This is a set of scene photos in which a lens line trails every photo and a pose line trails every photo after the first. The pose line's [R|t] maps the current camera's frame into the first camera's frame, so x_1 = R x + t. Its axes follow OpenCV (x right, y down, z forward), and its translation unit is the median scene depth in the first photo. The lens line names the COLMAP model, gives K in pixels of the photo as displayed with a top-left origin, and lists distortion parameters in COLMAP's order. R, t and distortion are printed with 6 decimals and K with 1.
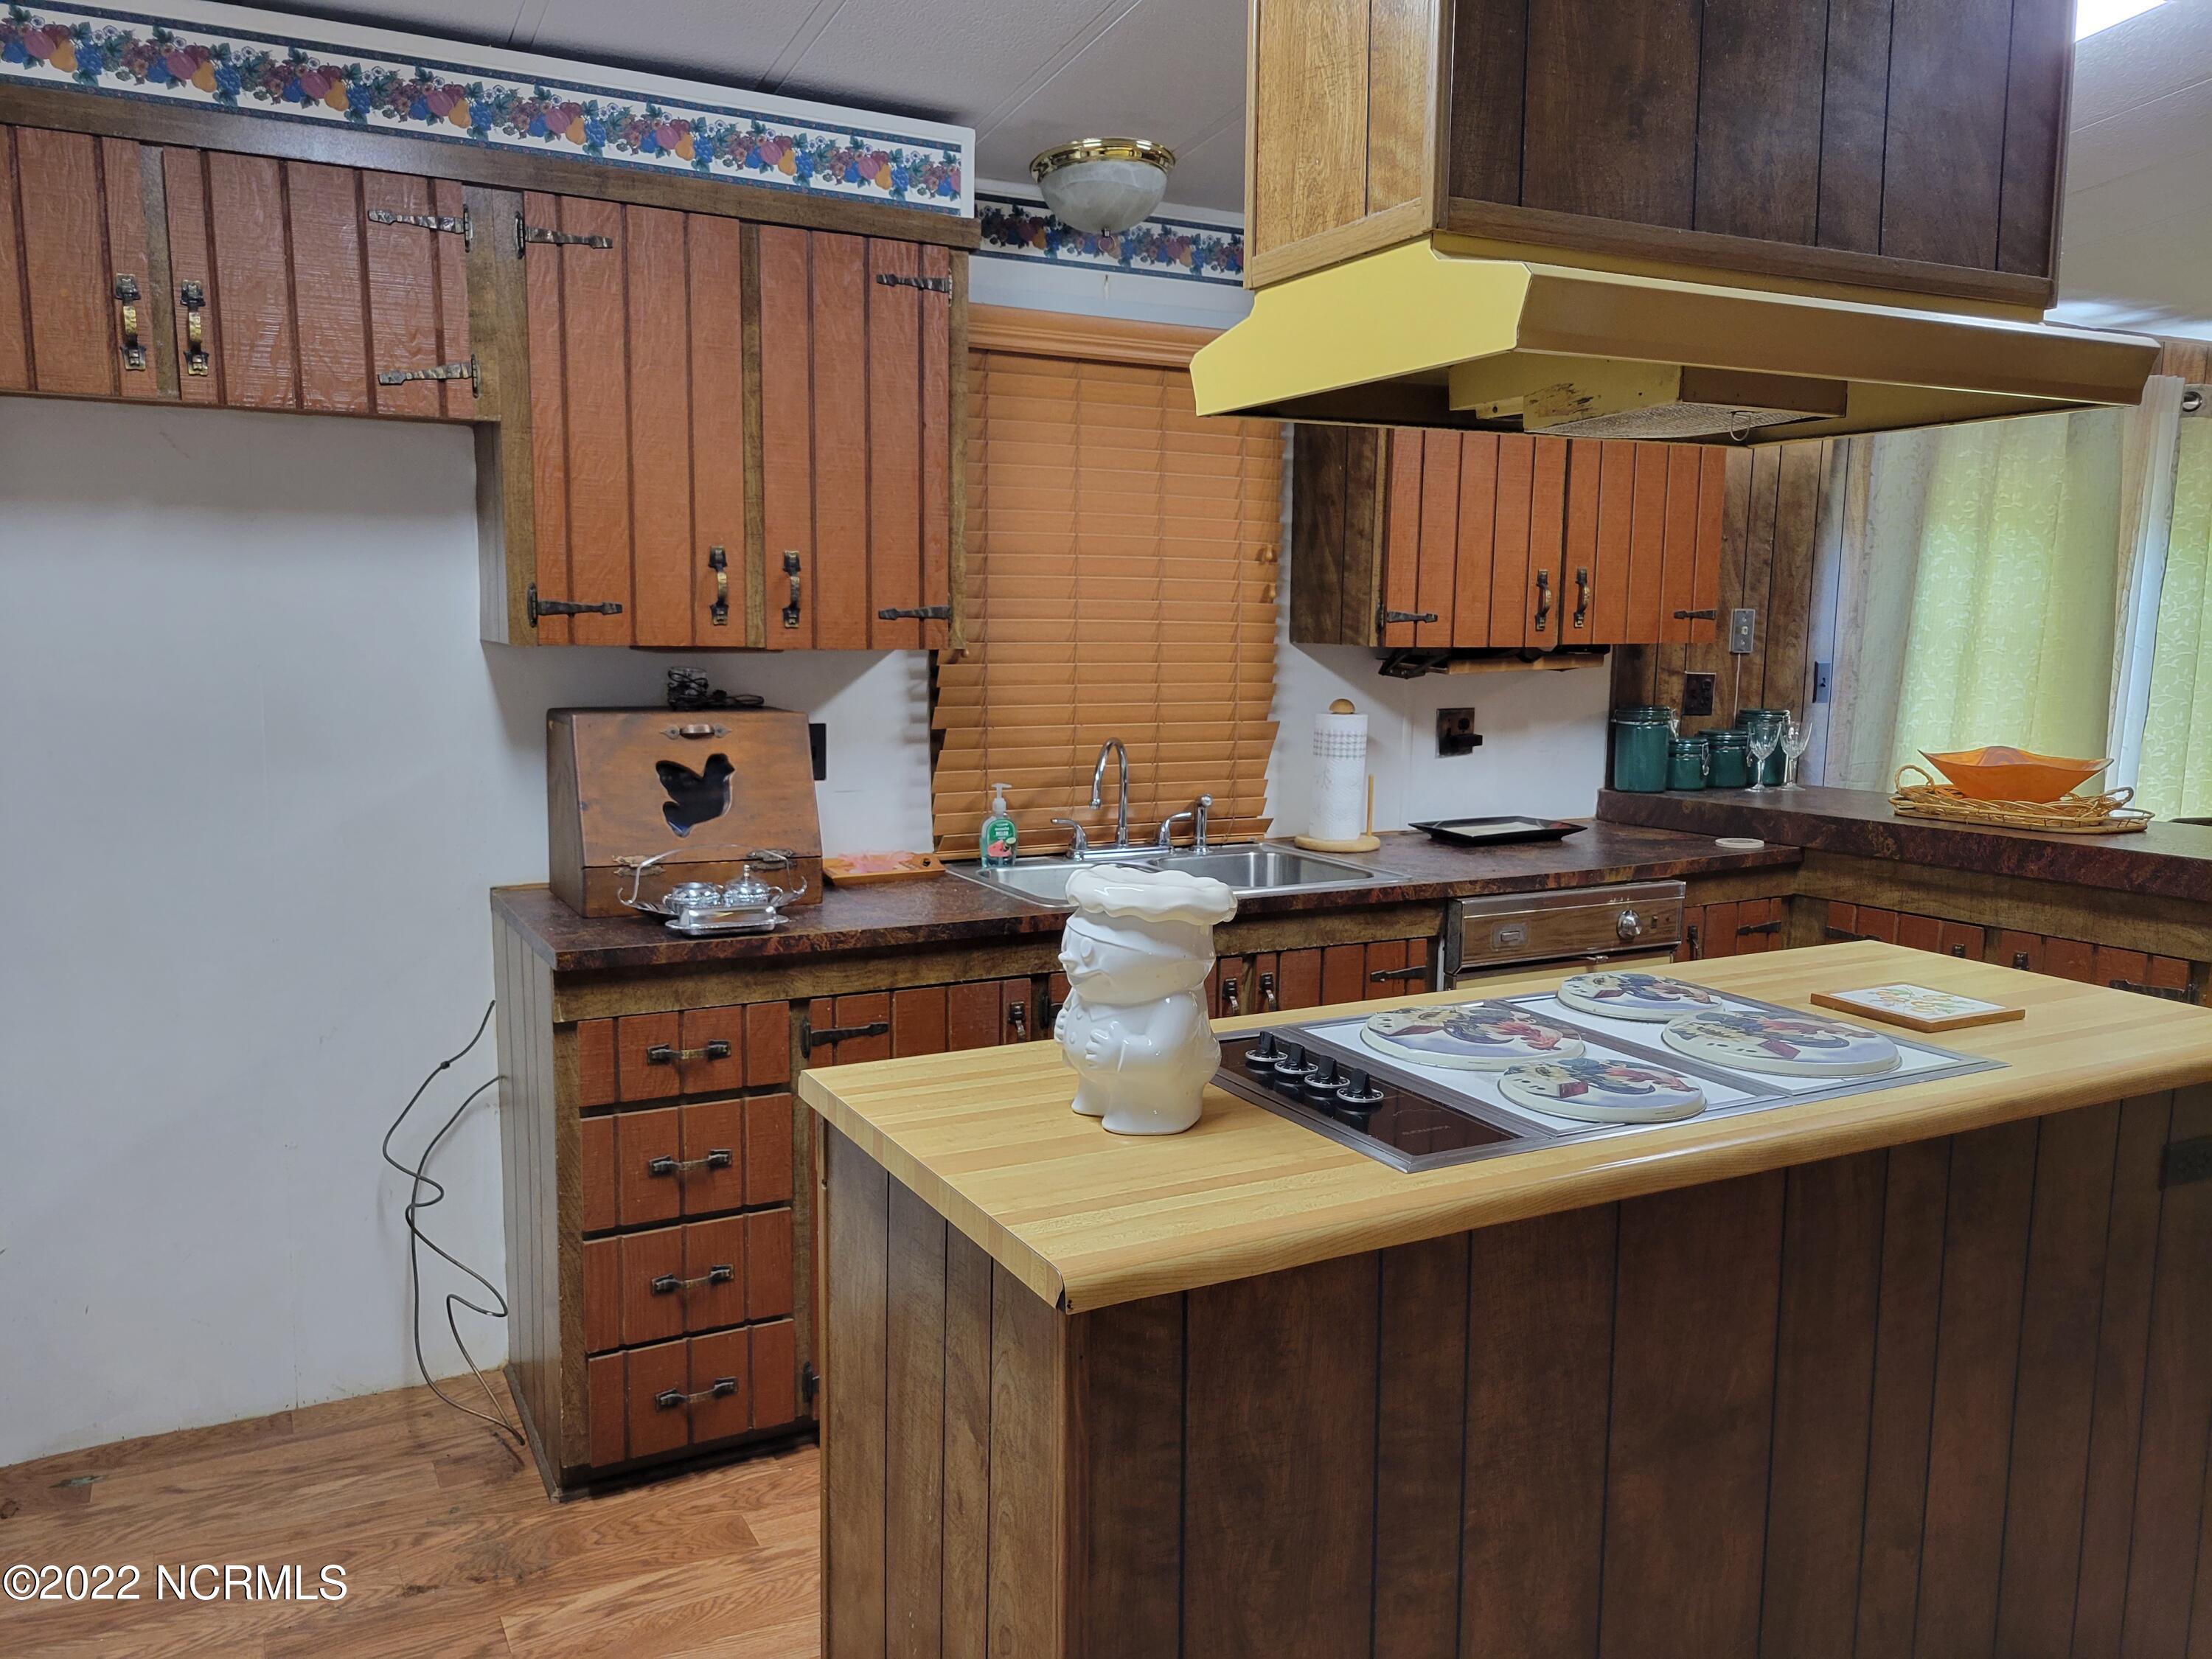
lens RADIAL K [[1671.3, 0, 1096.2], [0, 1671.3, 837.1], [0, 0, 1]] dist [0.044871, -0.017763]
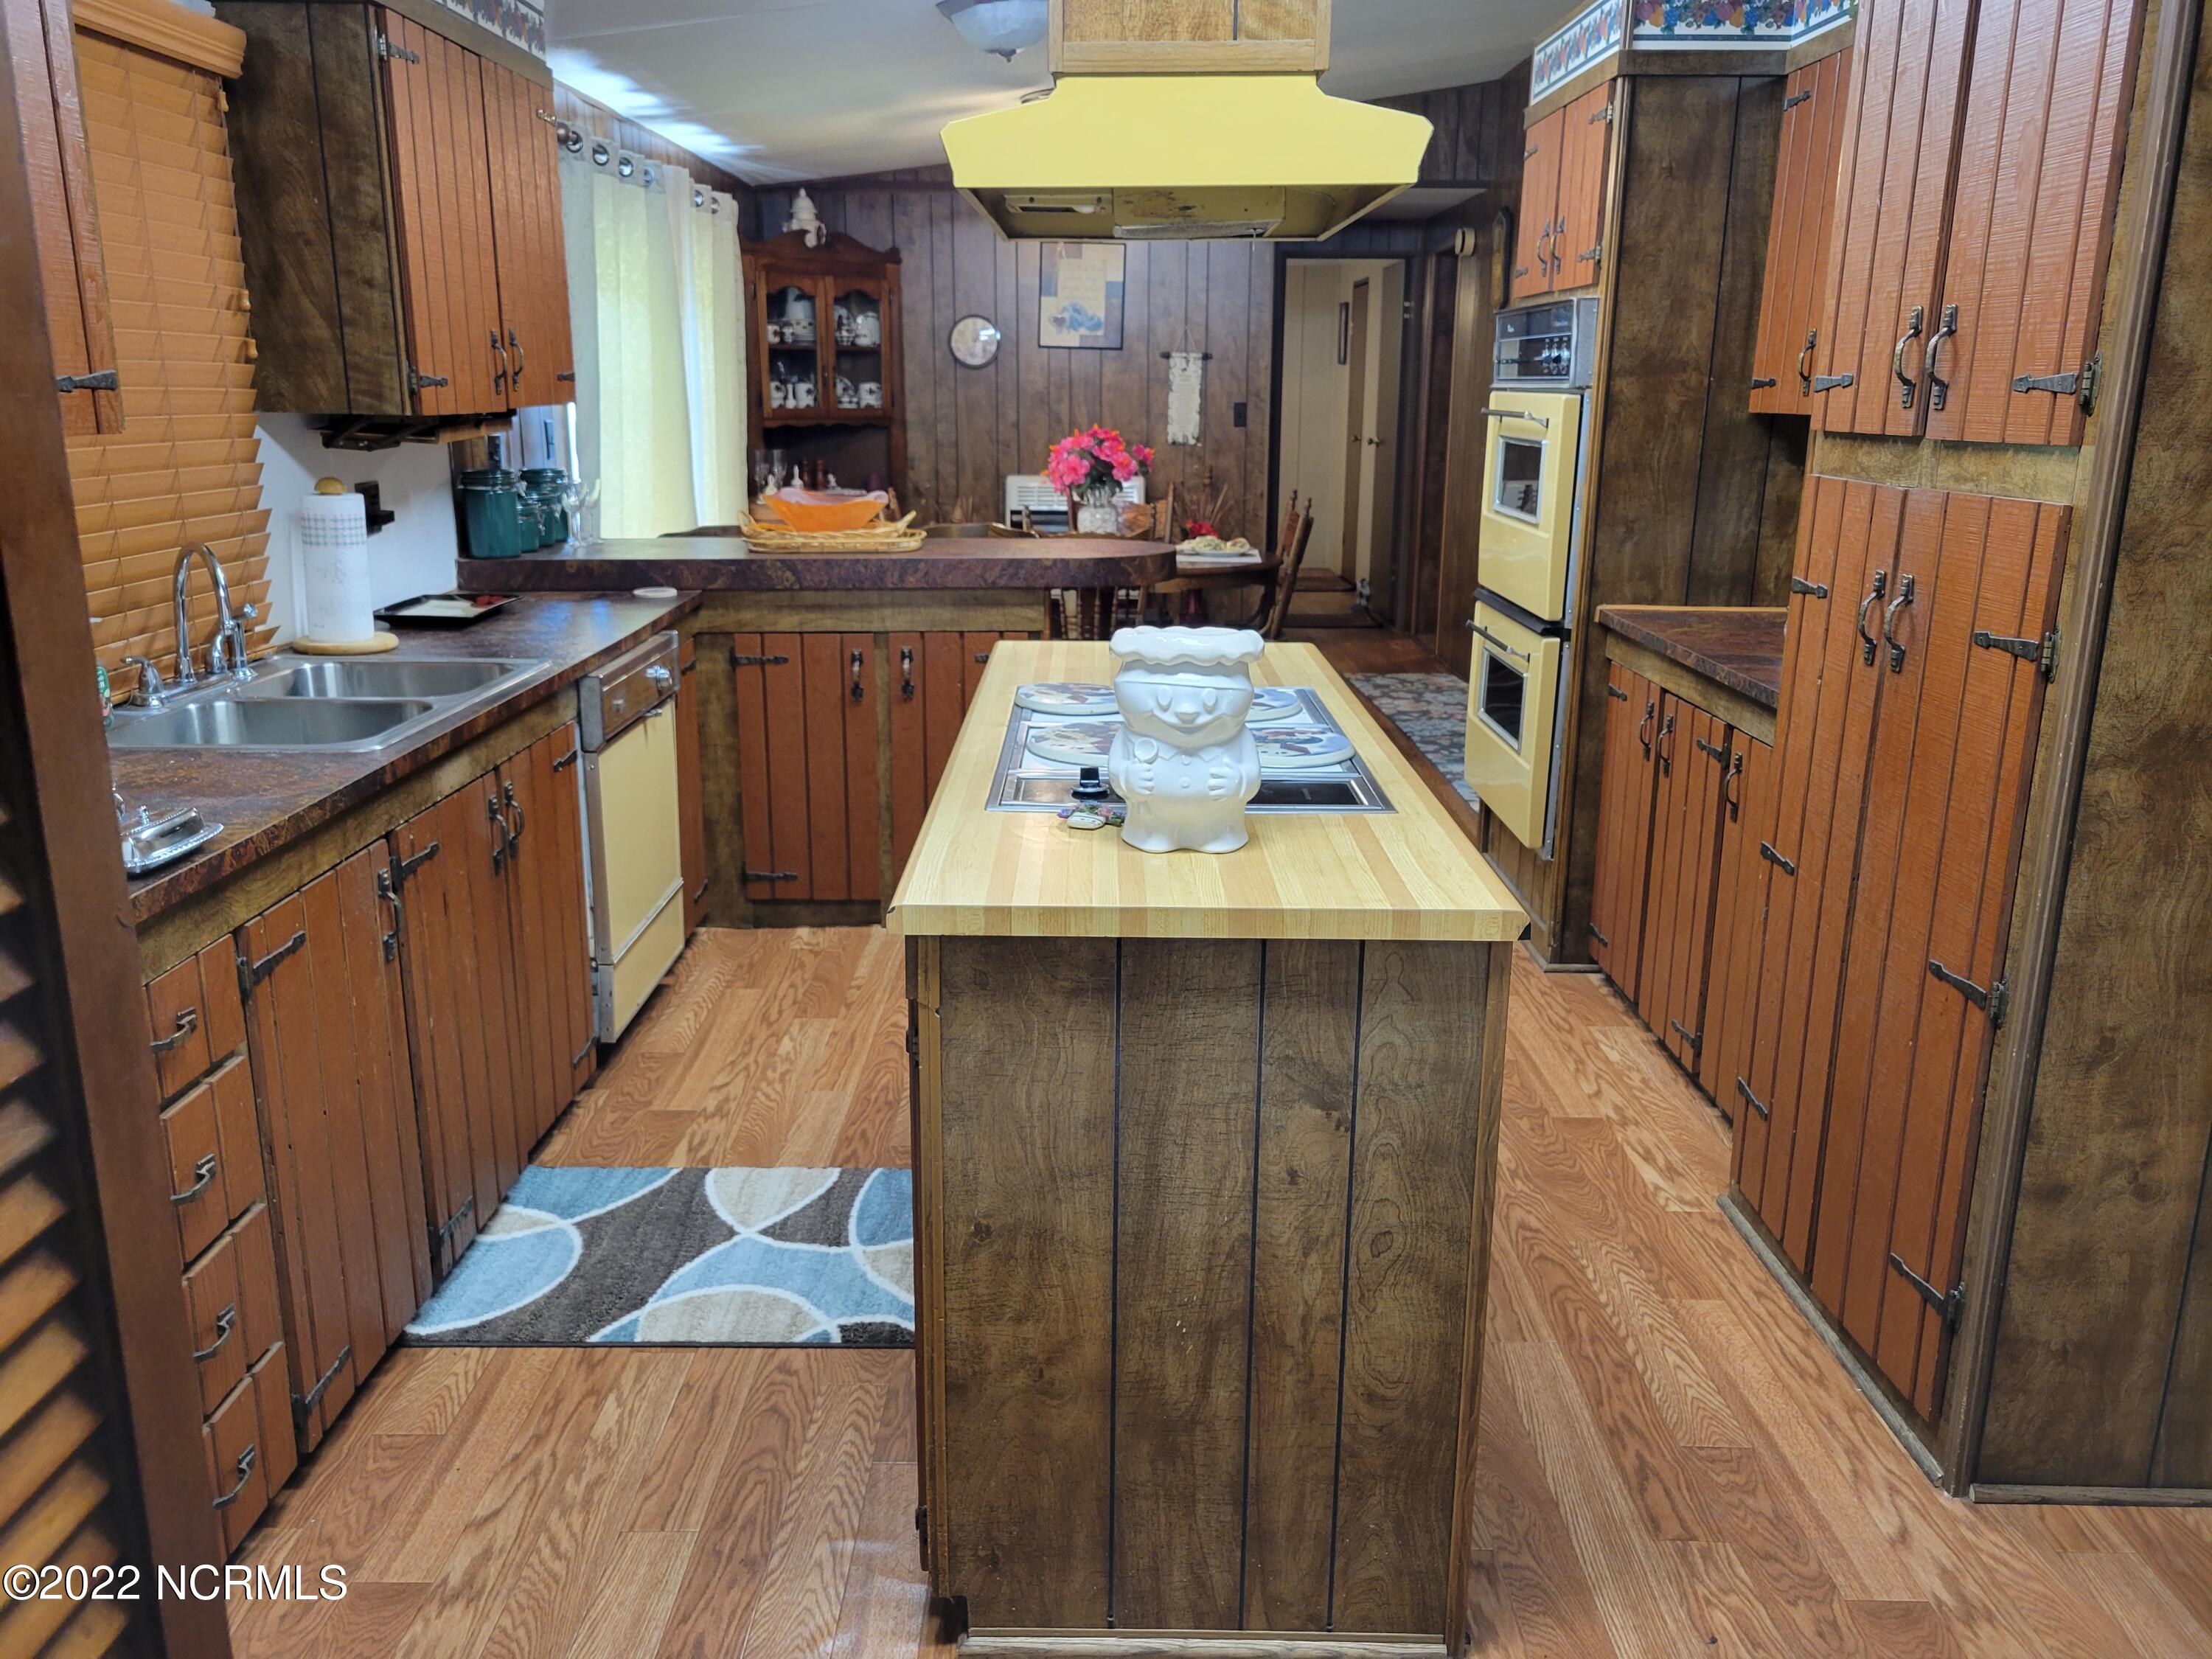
lens RADIAL K [[1671.3, 0, 1087.9], [0, 1671.3, 810.2], [0, 0, 1]] dist [0.044871, -0.017763]
pose [[0.476439, -0.227697, 0.849211, -0.469295], [0.117542, 0.973708, 0.195133, -0.041058], [-0.871315, 0.006849, 0.490676, 0.241267]]
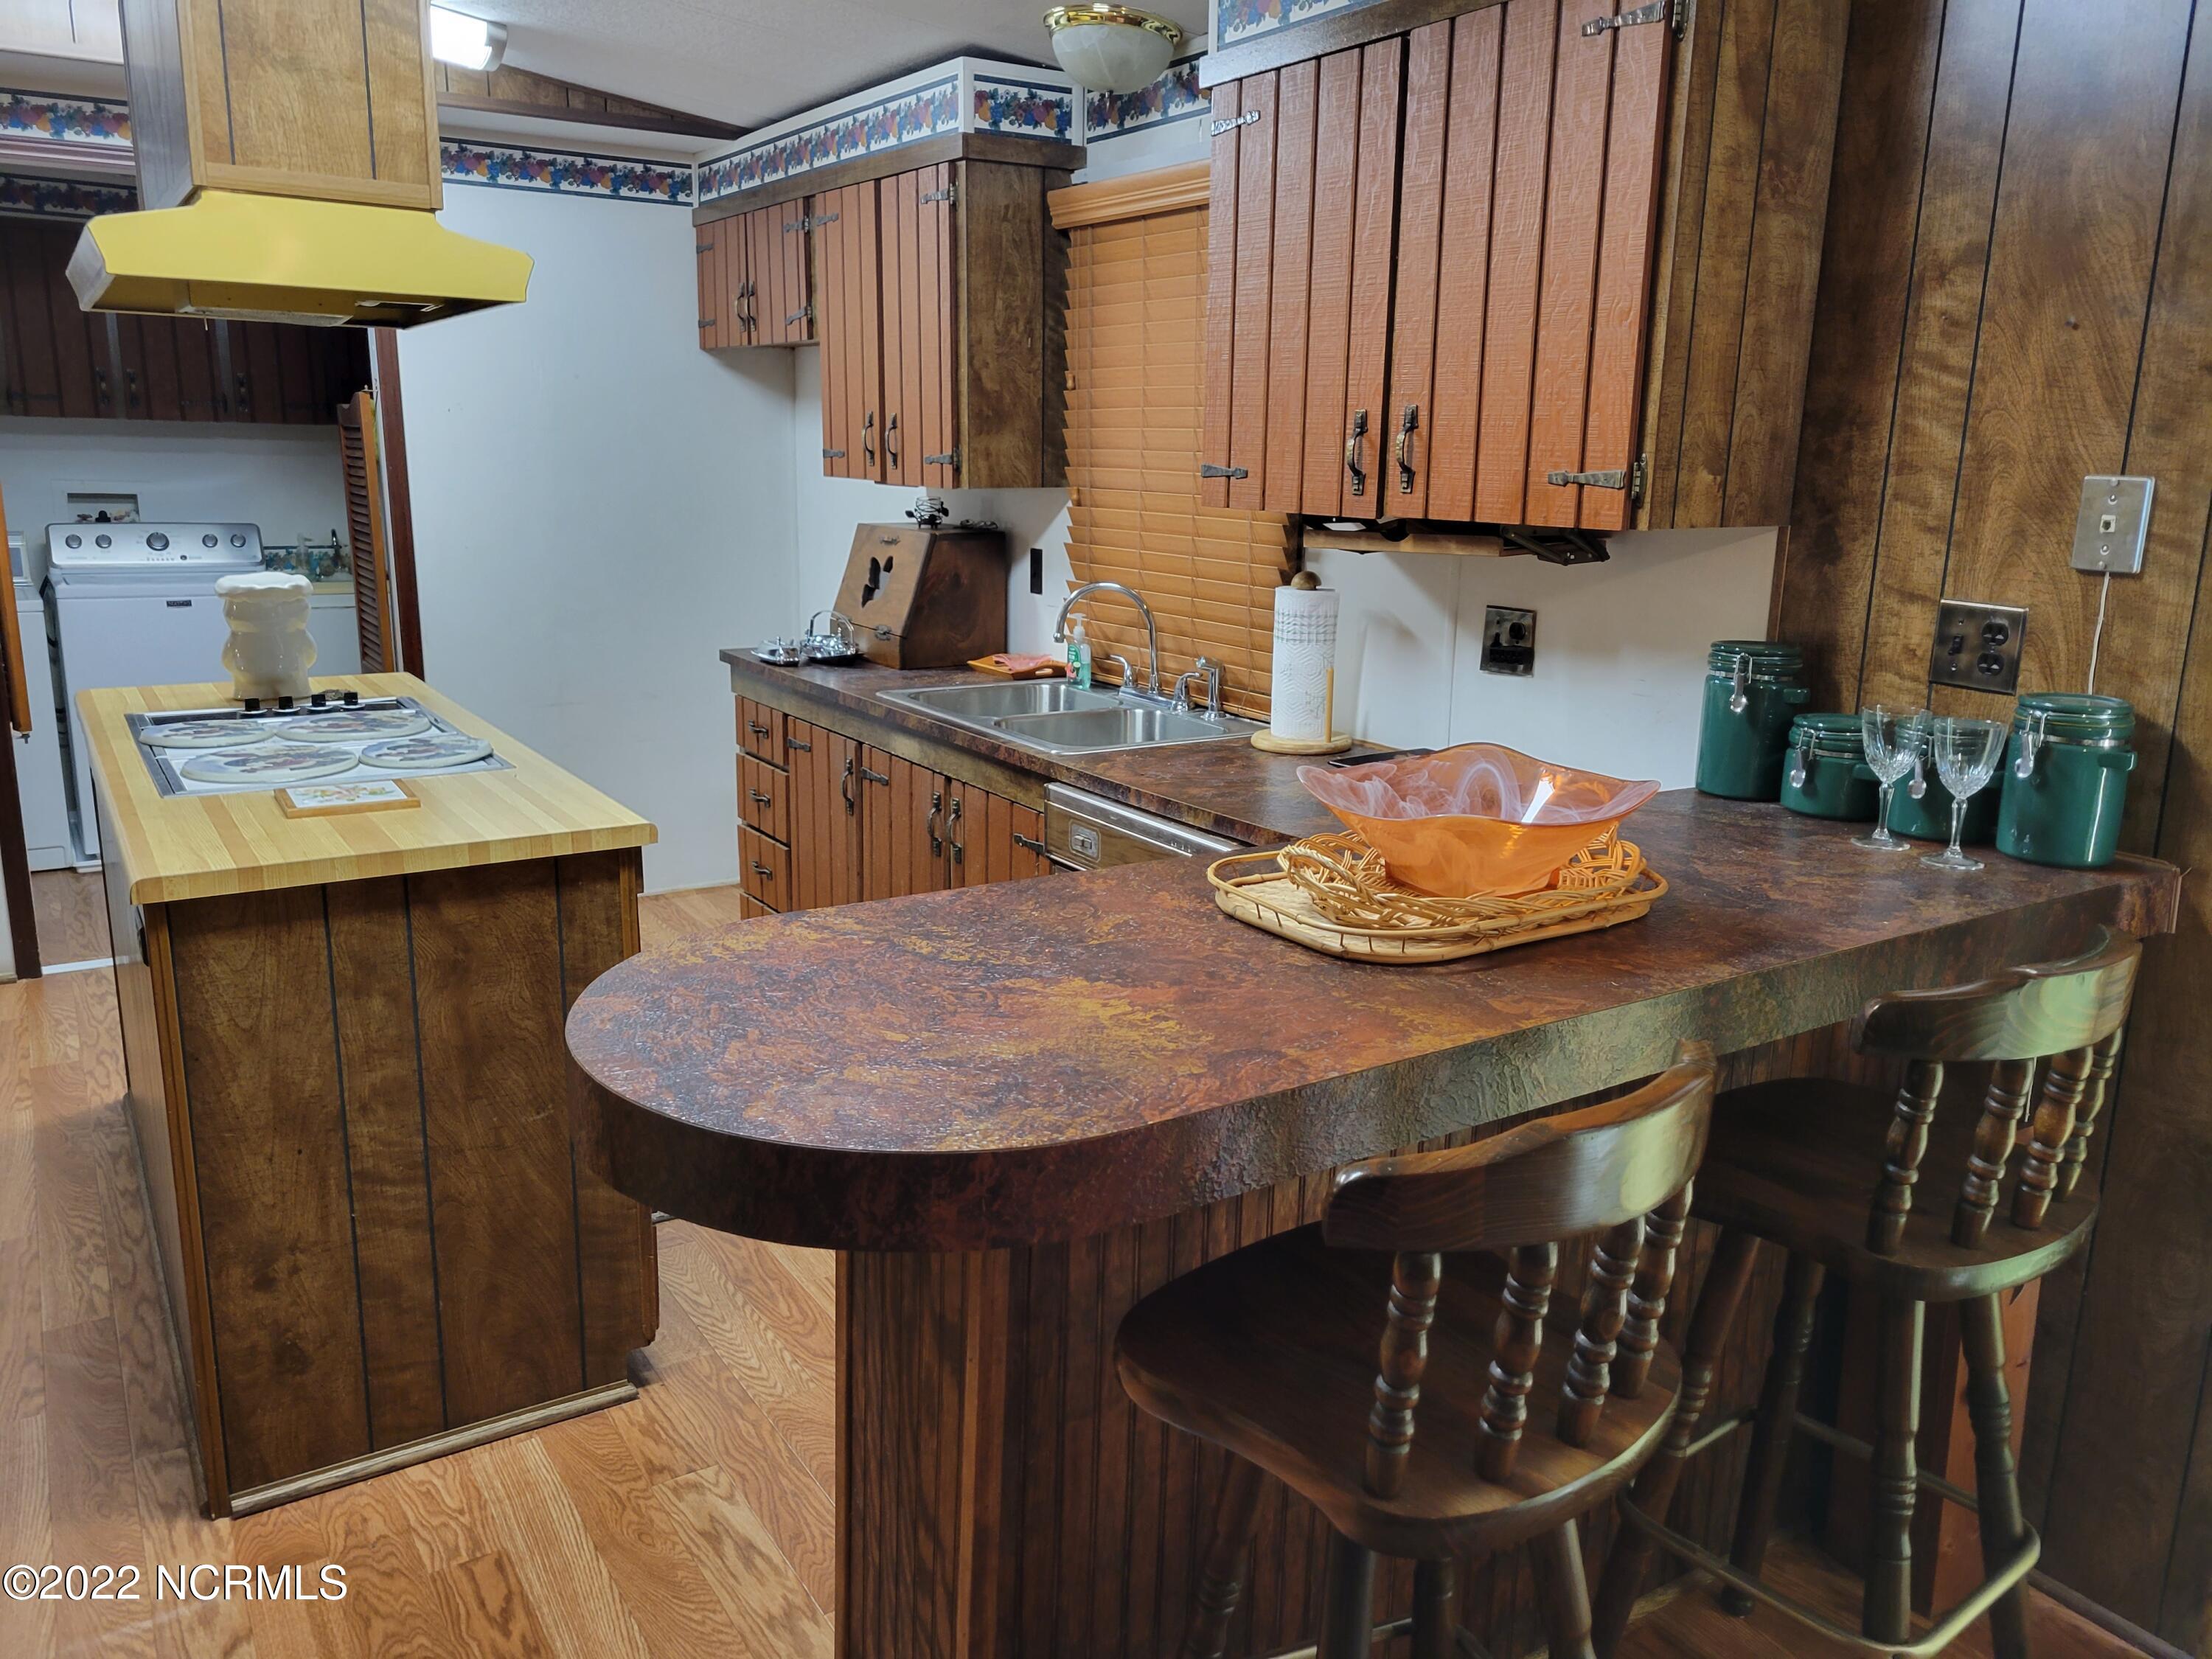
lens RADIAL K [[1671.3, 0, 1095.5], [0, 1671.3, 829.5], [0, 0, 1]] dist [0.044871, -0.017763]
pose [[0.073718, 0.218690, -0.973006, 1.047391], [-0.150049, 0.966986, 0.205968, -0.121723], [0.985926, 0.130815, 0.104099, 0.876206]]
